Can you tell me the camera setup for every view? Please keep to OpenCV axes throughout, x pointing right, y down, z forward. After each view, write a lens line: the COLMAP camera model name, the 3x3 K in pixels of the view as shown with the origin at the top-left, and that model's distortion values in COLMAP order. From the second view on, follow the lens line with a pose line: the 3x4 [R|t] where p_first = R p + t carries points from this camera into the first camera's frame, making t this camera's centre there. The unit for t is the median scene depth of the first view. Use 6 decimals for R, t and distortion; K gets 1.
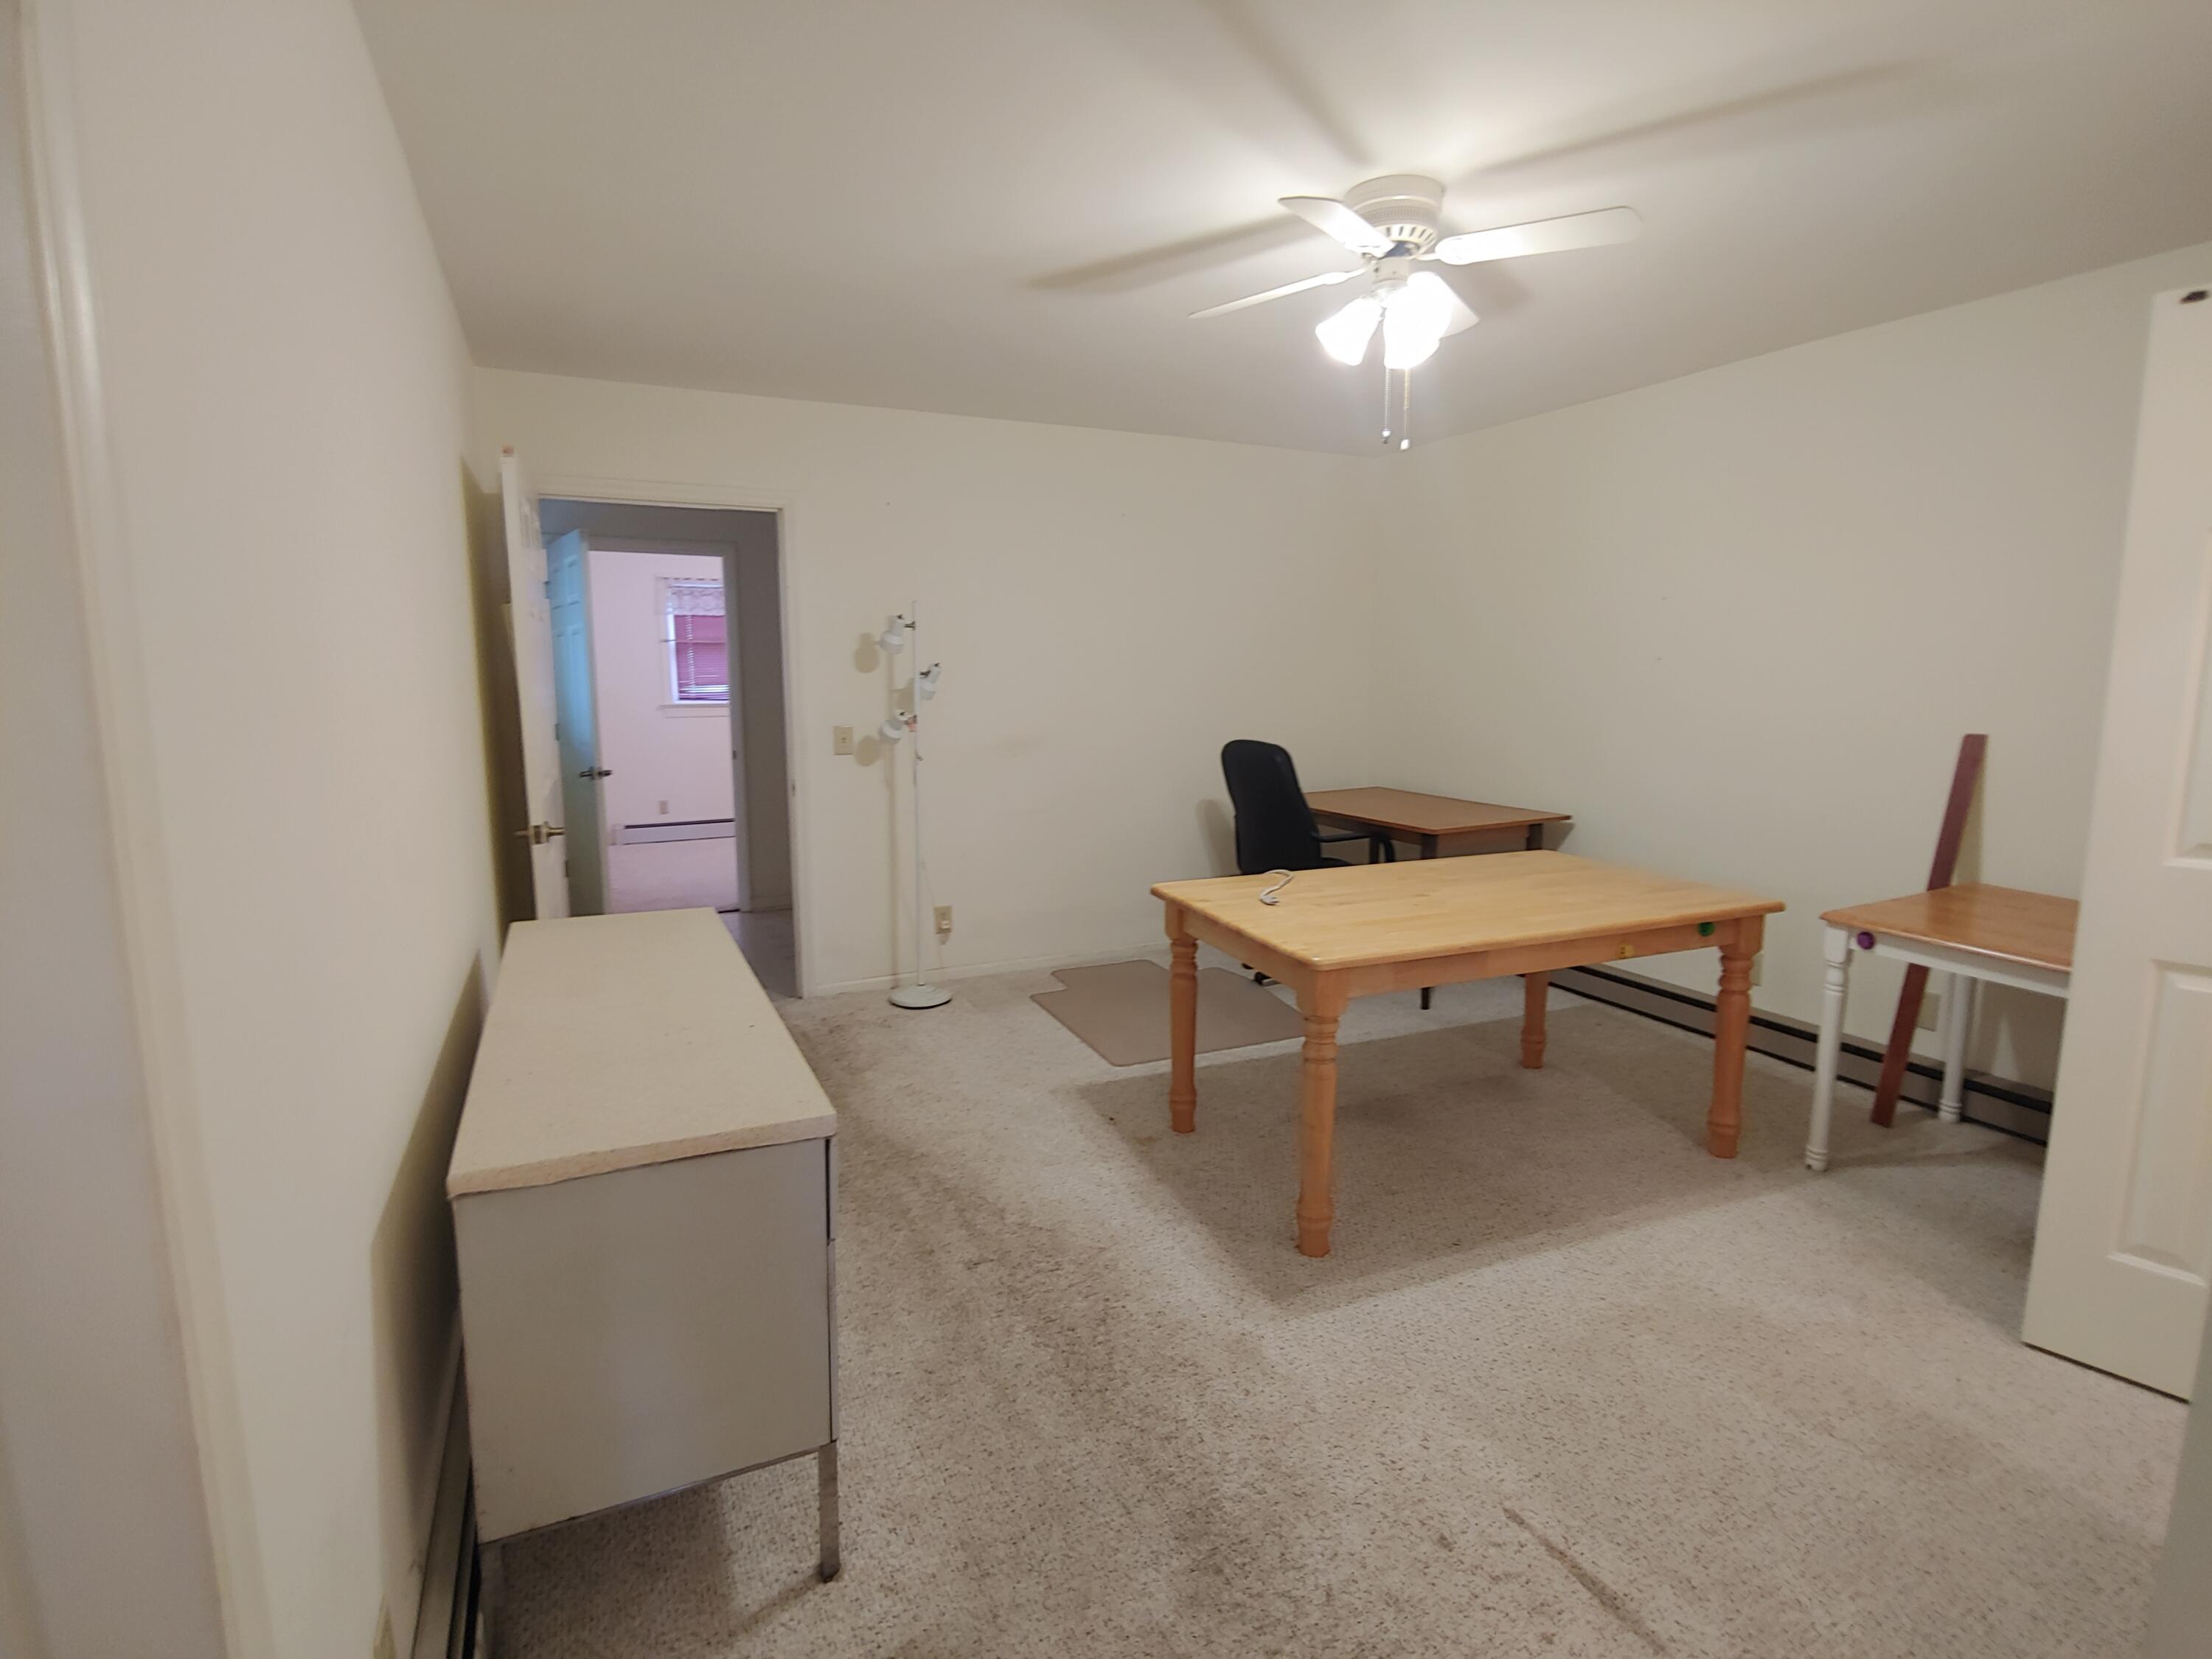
lens RADIAL K [[1058.6, 0, 1100.0], [0, 1058.6, 824.8], [0, 0, 1]] dist [-0.016936, 0.000486]
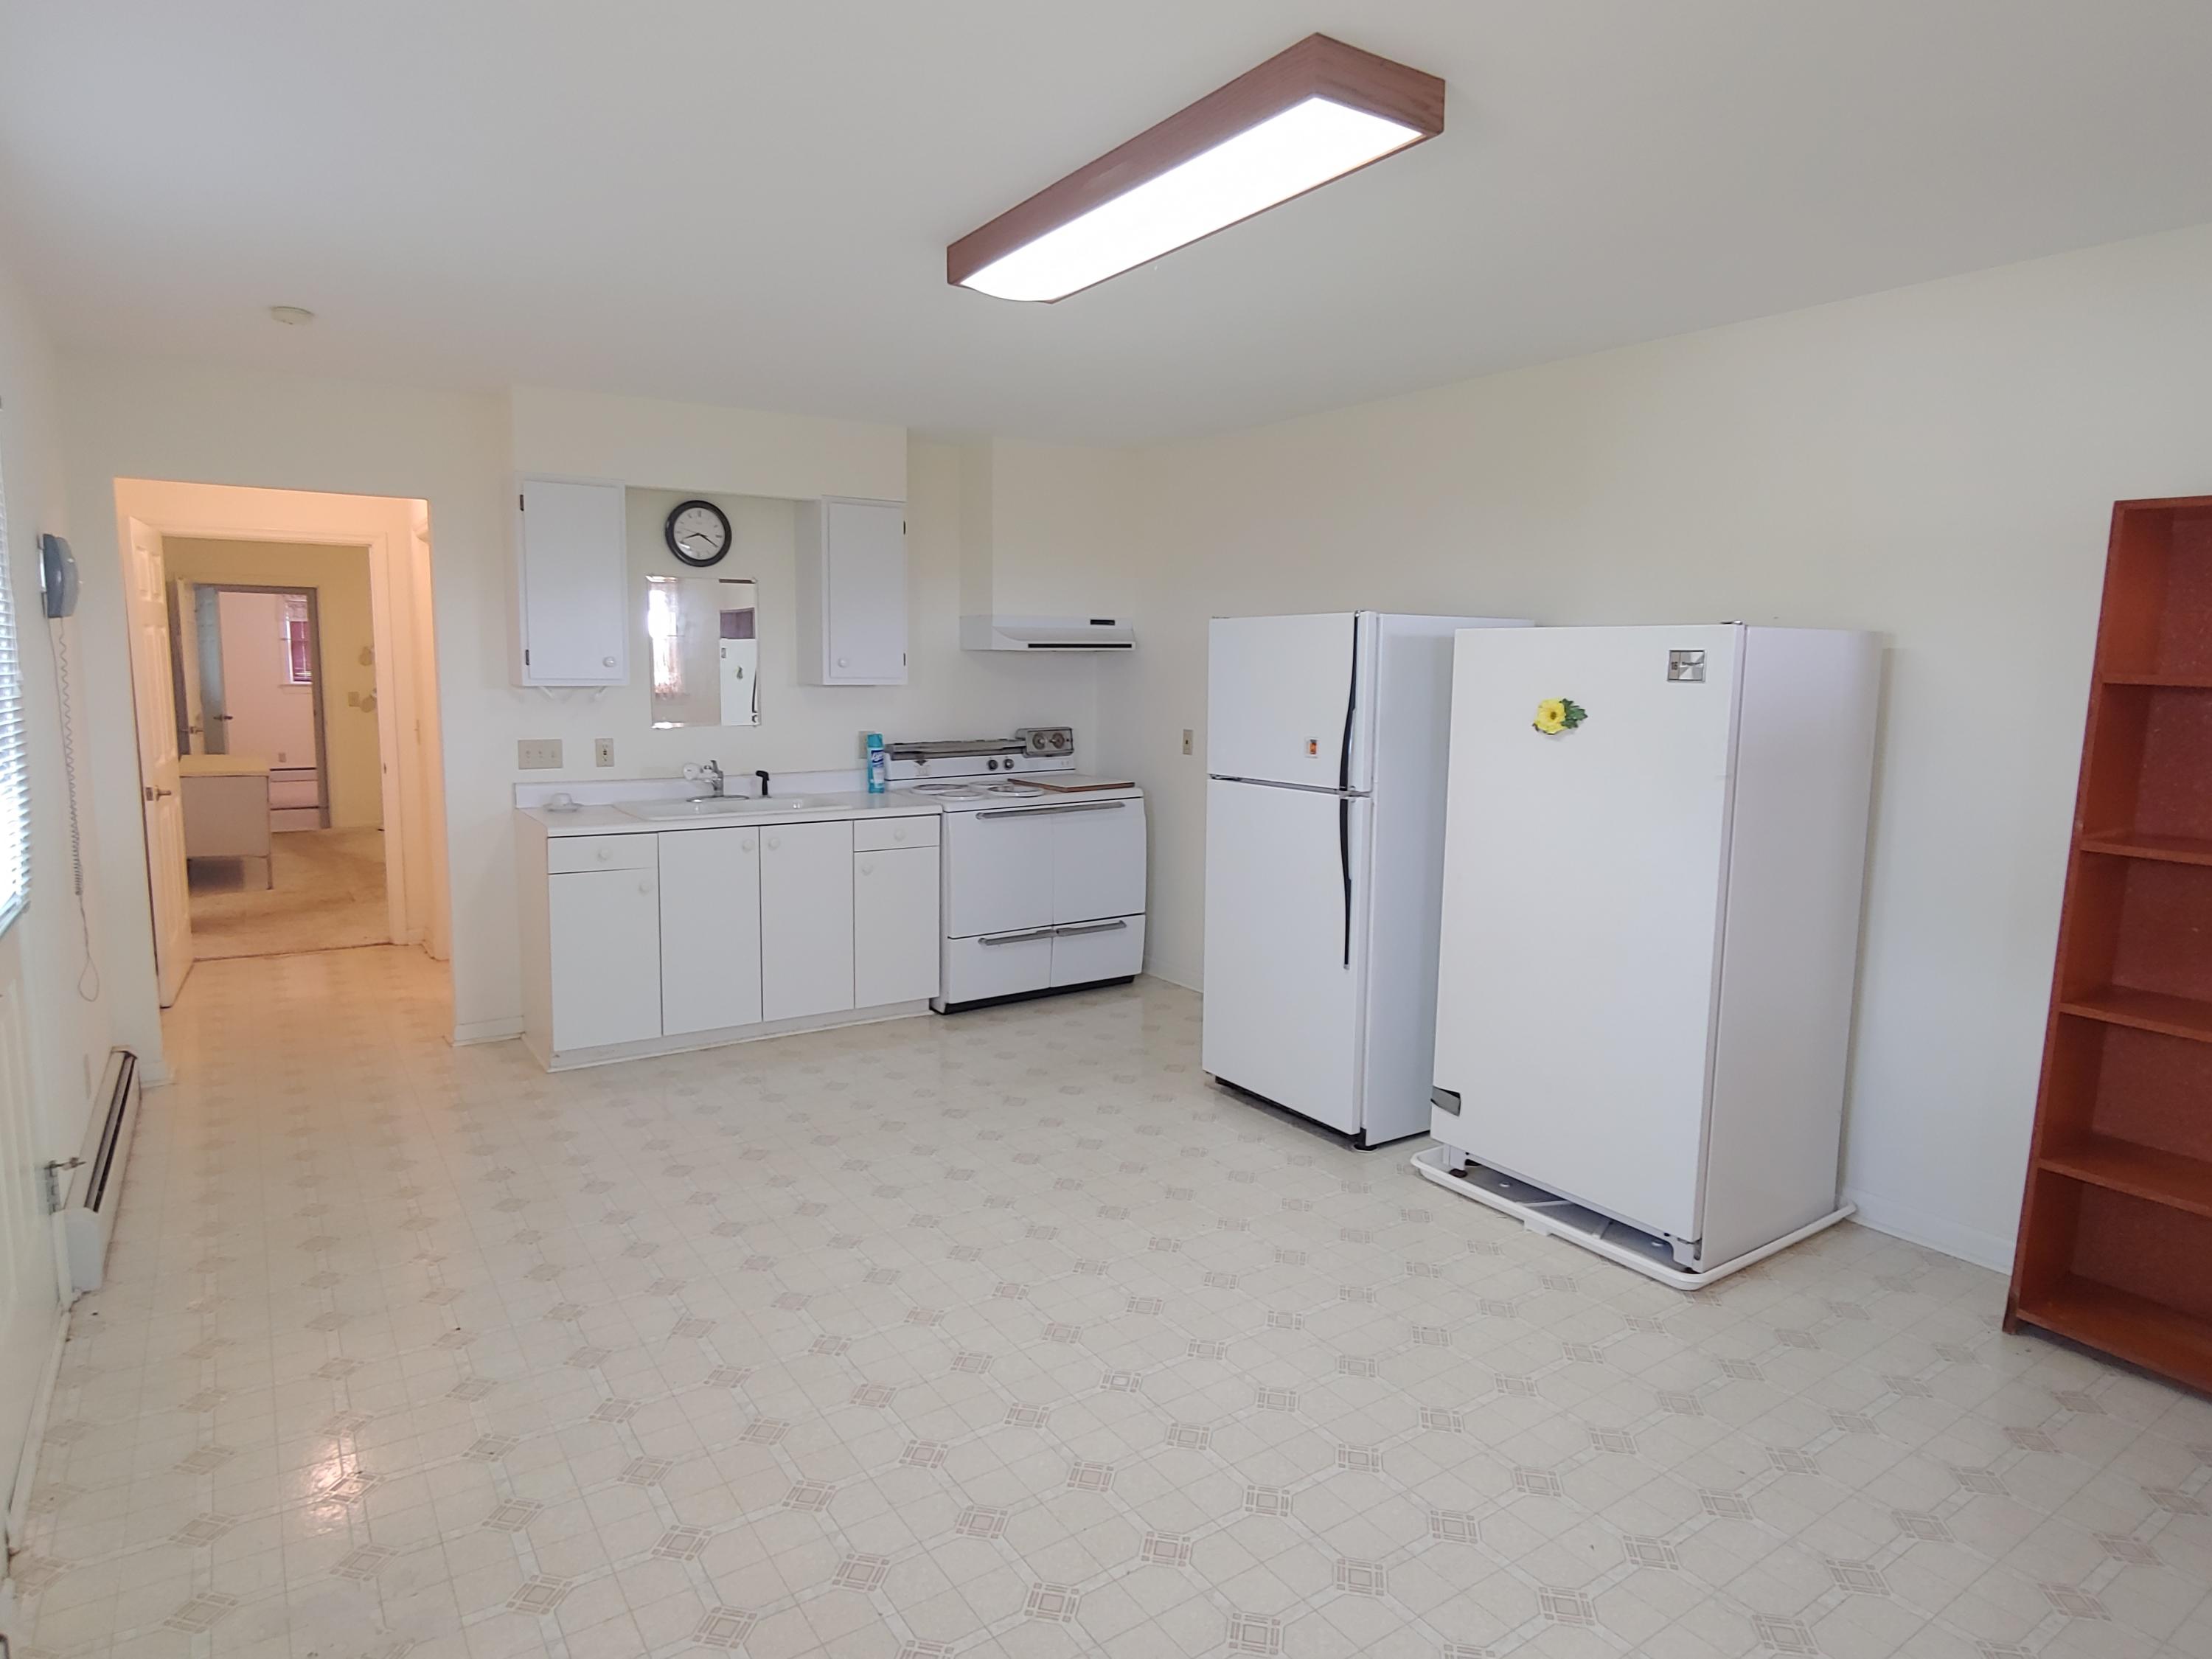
lens RADIAL K [[1294.3, 0, 1106.0], [0, 1294.3, 829.5], [0, 0, 1]] dist [-0.016200, 0.000214]
pose [[0.990402, -0.001931, 0.138200, 0.743438], [0.004080, 0.999875, -0.015272, 0.188209], [-0.138154, 0.015689, 0.990287, -1.440338]]
